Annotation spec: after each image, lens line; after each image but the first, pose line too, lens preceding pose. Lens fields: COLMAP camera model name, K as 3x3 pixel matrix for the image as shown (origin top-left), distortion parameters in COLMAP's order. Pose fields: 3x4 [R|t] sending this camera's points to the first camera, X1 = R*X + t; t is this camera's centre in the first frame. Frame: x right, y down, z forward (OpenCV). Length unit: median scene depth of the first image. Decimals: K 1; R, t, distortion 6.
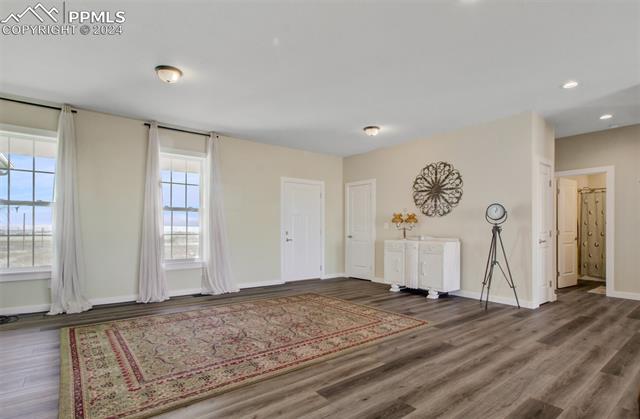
lens RADIAL K [[322.3, 0, 320.3], [0, 322.3, 226.9], [0, 0, 1]] dist [-0.003723, -0.000281]
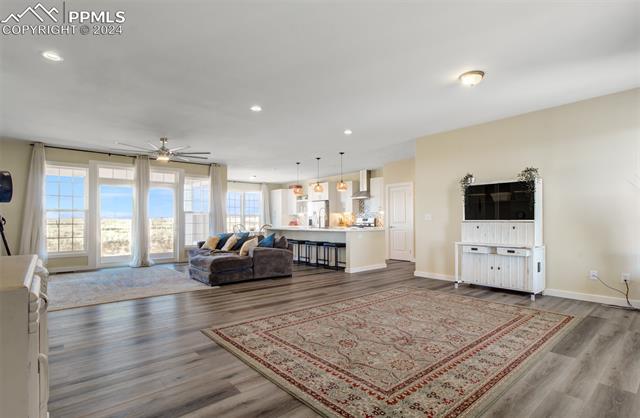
lens RADIAL K [[315.6, 0, 332.4], [0, 315.6, 209.7], [0, 0, 1]] dist [-0.003259, 0.000074]
pose [[-0.996458, -0.001189, -0.084083, 0.095727], [0.002232, 0.999174, -0.040584, 0.010513], [0.084062, -0.040628, -0.995632, 2.106984]]
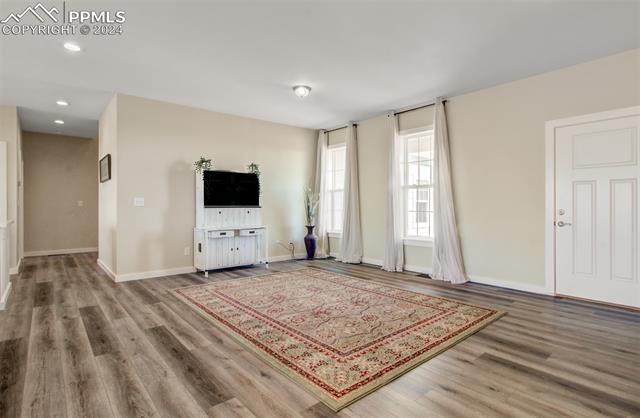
lens RADIAL K [[323.8, 0, 331.4], [0, 323.8, 207.9], [0, 0, 1]] dist [-0.009910, 0.000629]
pose [[0.068480, 0.005087, -0.997639, 0.924878], [0.007578, 0.999955, 0.005619, 0.005491], [0.997624, -0.007945, 0.068439, 1.071537]]
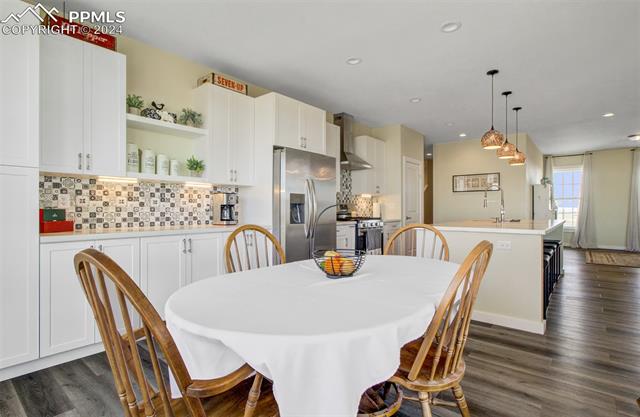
lens RADIAL K [[315.6, 0, 332.4], [0, 315.6, 209.2], [0, 0, 1]] dist [-0.003259, 0.000074]
pose [[0.235267, -0.001979, -0.971929, 1.132999], [0.005621, 0.999984, -0.000675, -0.006114], [0.971914, -0.005304, 0.235274, -1.510957]]
